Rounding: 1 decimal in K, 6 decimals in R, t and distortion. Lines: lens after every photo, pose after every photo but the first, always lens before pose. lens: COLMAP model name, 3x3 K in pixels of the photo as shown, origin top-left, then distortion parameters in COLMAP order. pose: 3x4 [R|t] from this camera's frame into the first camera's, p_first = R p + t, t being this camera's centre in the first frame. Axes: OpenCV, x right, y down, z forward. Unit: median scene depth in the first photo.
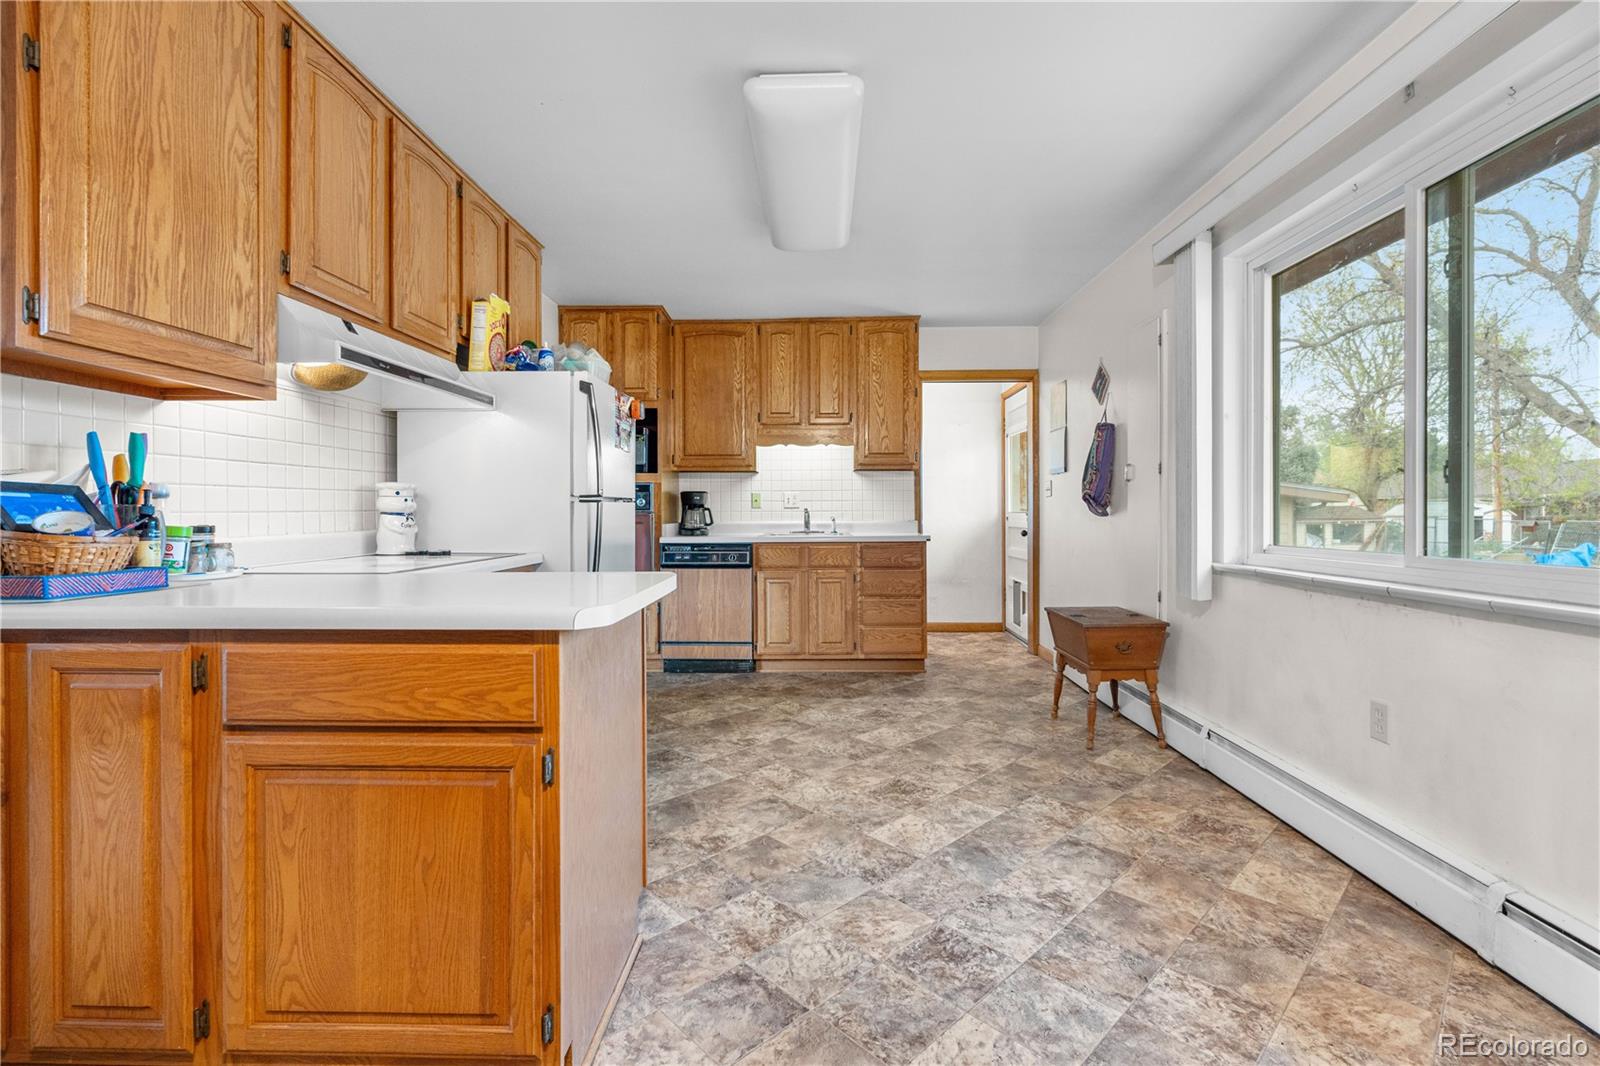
lens RADIAL K [[701.7, 0, 800.9], [0, 701.7, 512.2], [0, 0, 1]] dist [-0.002610, 0.000152]
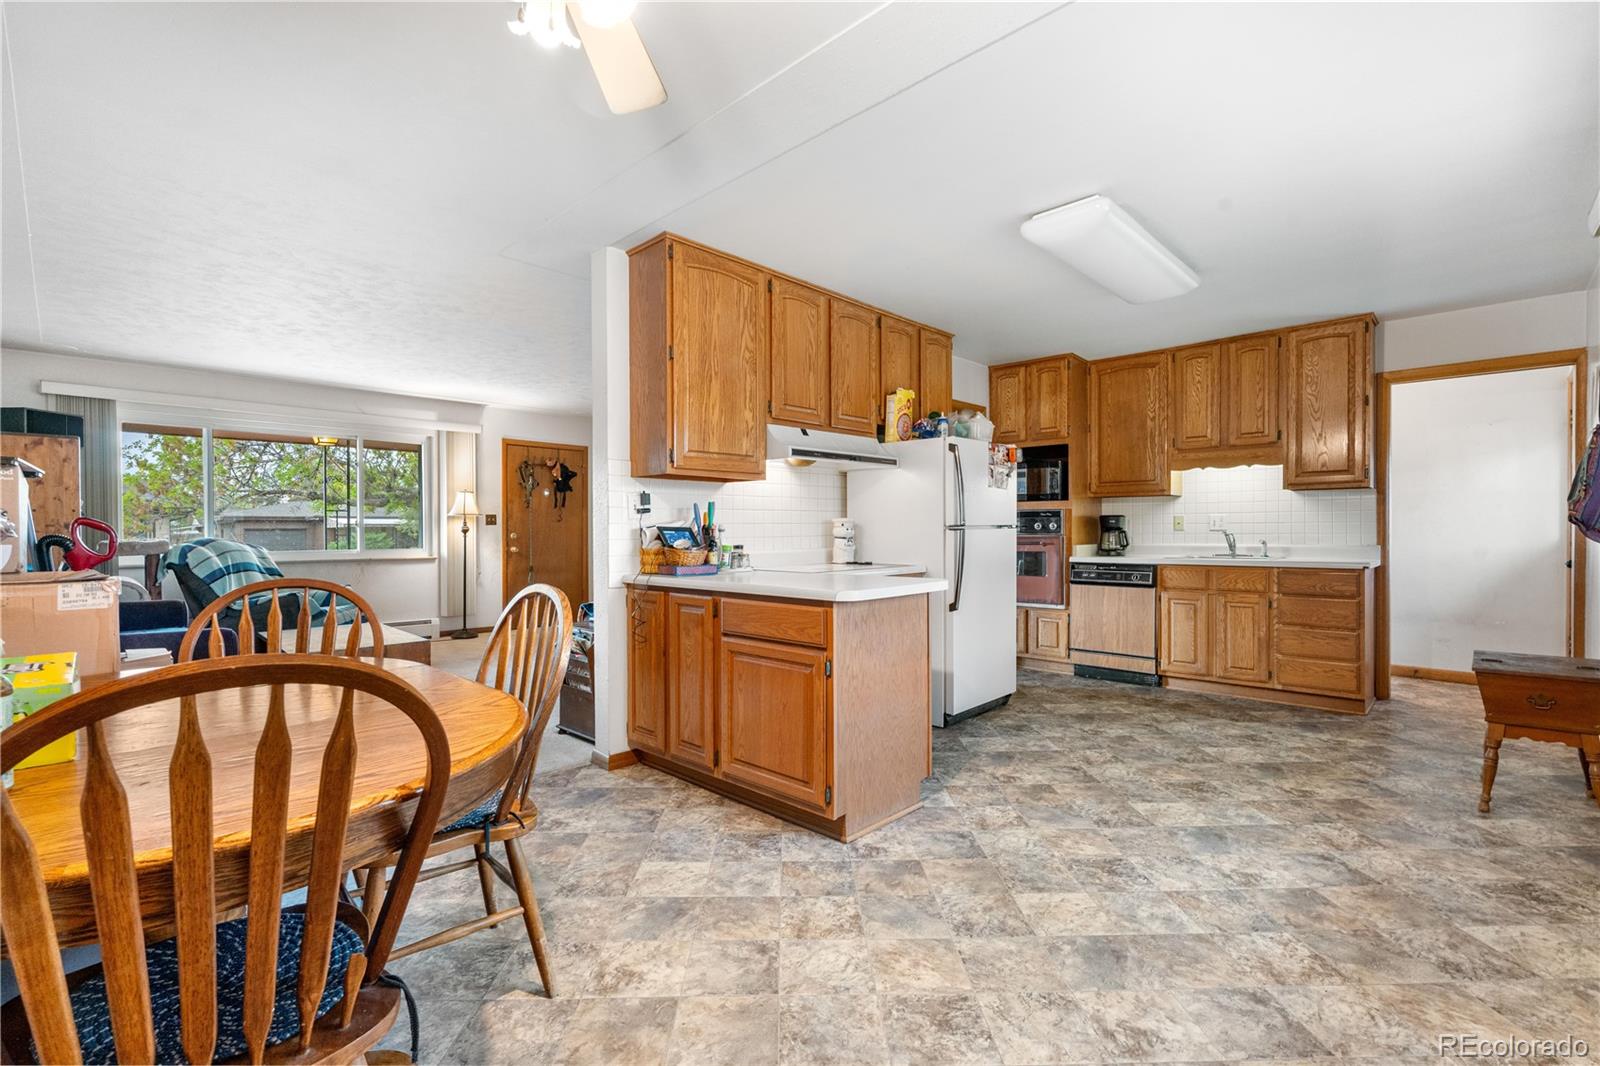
lens RADIAL K [[708.3, 0, 802.8], [0, 708.3, 535.6], [0, 0, 1]] dist [-0.000029, 0.000182]
pose [[0.744342, 0.005527, -0.667775, 0.419032], [0.001402, 0.999951, 0.009838, -0.018205], [0.667797, -0.008259, 0.744298, -0.252588]]
